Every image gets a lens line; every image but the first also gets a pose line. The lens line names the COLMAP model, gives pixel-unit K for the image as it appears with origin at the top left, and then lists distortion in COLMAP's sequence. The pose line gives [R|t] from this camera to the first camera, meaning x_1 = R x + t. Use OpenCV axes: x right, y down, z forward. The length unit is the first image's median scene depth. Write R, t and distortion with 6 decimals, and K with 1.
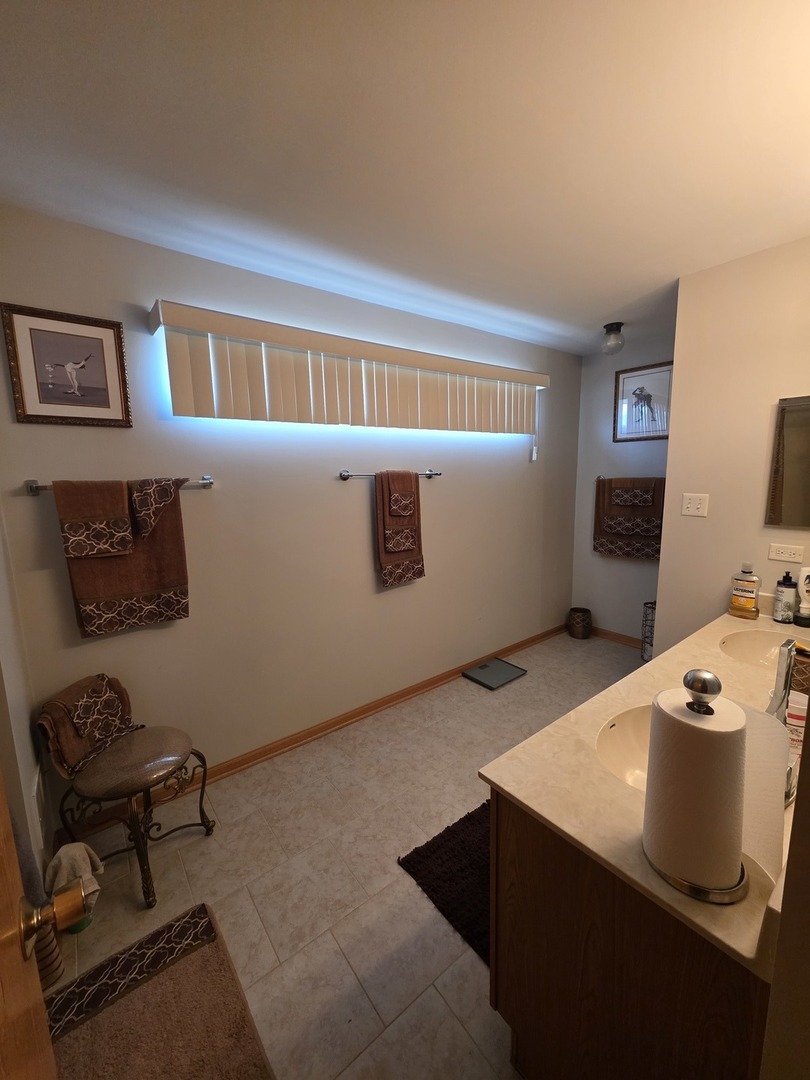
lens RADIAL K [[431.4, 0, 406.9], [0, 431.4, 541.0], [0, 0, 1]] dist [-0.000952, 0.000856]
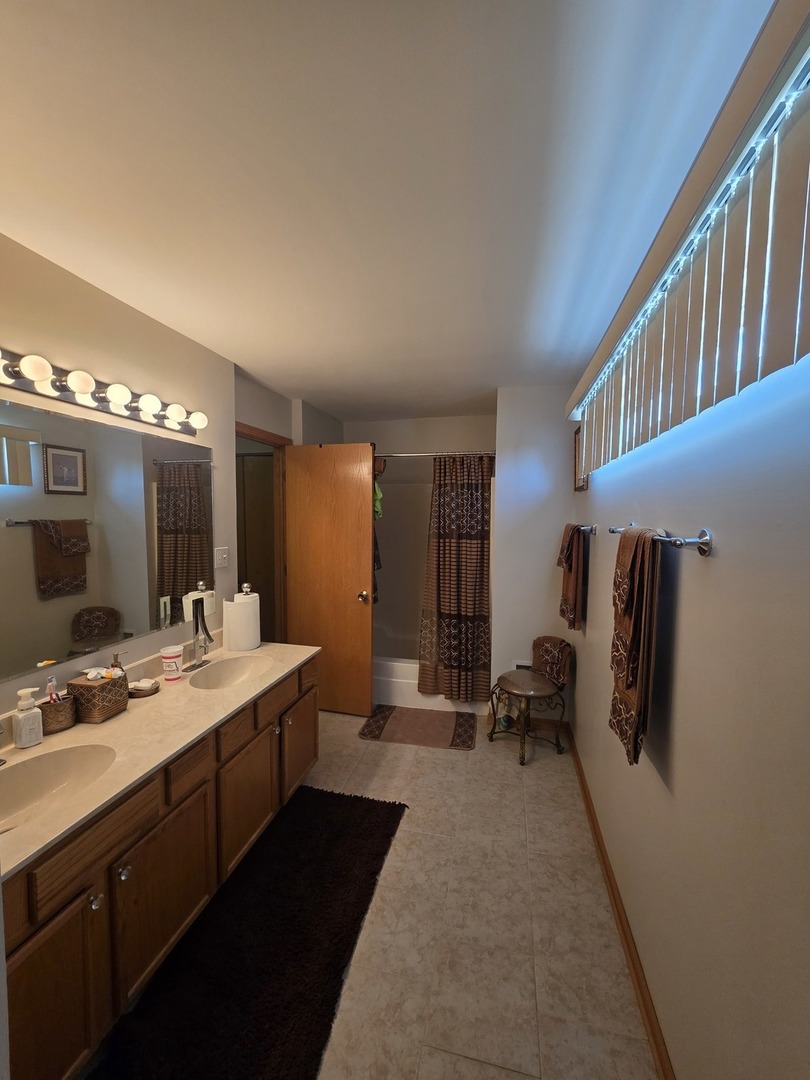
lens RADIAL K [[431.4, 0, 406.9], [0, 431.4, 541.0], [0, 0, 1]] dist [-0.000952, 0.000856]
pose [[-0.775049, 0.055547, -0.629455, 0.668668], [-0.090946, 0.975952, 0.198106, -0.292312], [0.625322, 0.210788, -0.751359, 1.561212]]
